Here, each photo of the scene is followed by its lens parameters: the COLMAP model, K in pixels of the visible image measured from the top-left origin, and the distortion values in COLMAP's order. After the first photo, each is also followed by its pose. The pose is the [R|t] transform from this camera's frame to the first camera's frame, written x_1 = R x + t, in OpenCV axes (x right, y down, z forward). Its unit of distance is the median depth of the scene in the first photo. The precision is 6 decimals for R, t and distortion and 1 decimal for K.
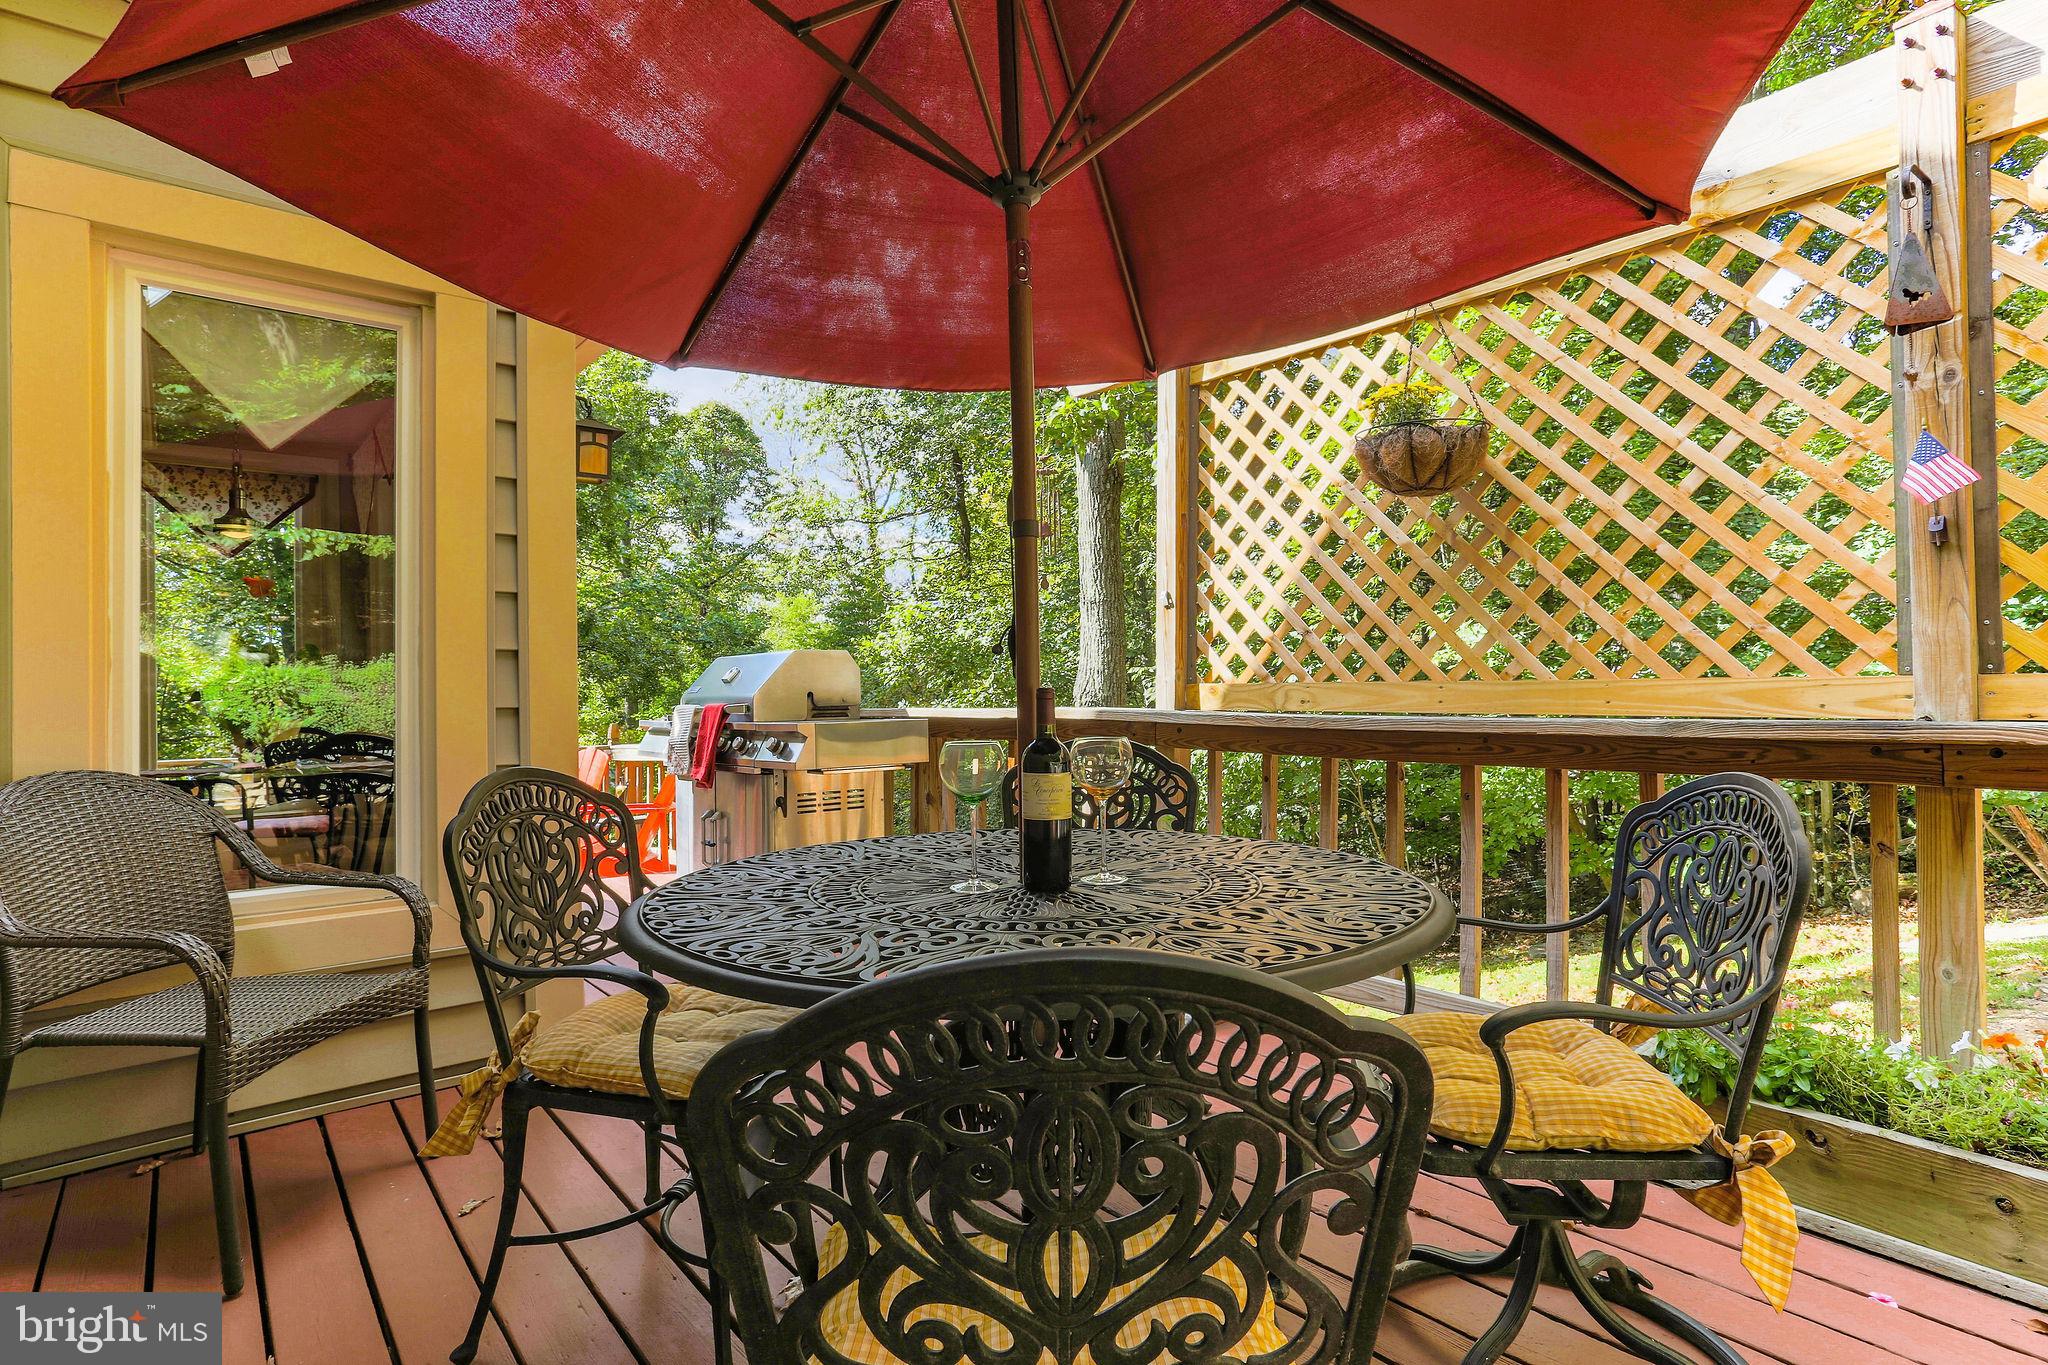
lens RADIAL K [[1031.4, 0, 1024.0], [0, 1031.4, 682.5], [0, 0, 1]] dist [-0.043650, 0.000267]
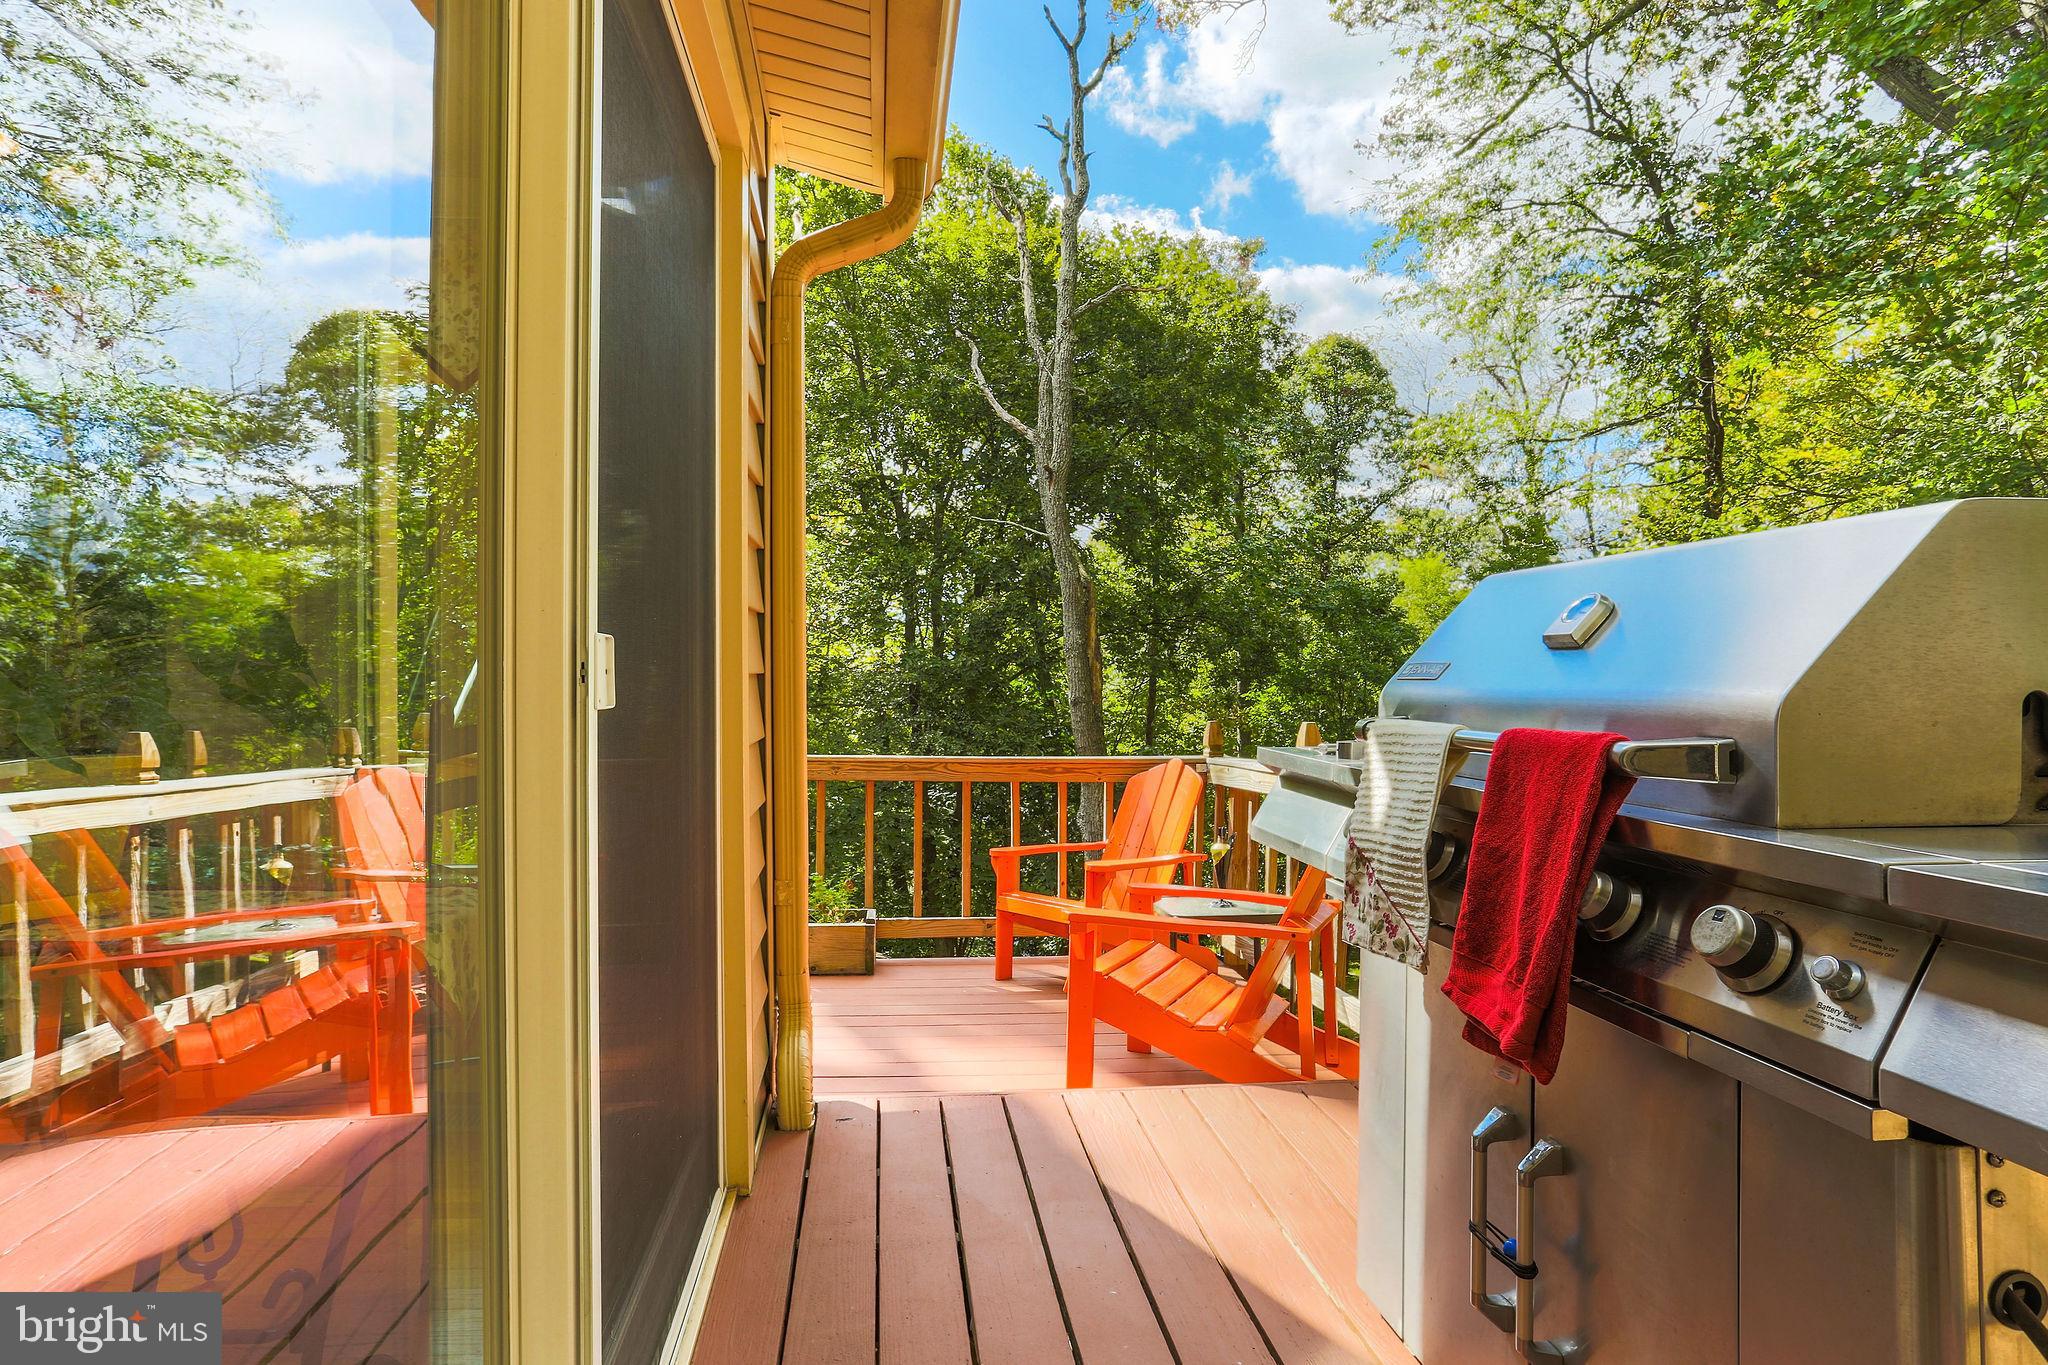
lens RADIAL K [[1031.4, 0, 1024.0], [0, 1031.4, 682.5], [0, 0, 1]] dist [-0.043650, 0.000267]
pose [[0.840045, 0.017616, -0.542231, -0.061399], [-0.006741, 0.999734, 0.022034, 0.000972], [0.542475, -0.014854, 0.839940, 0.160431]]
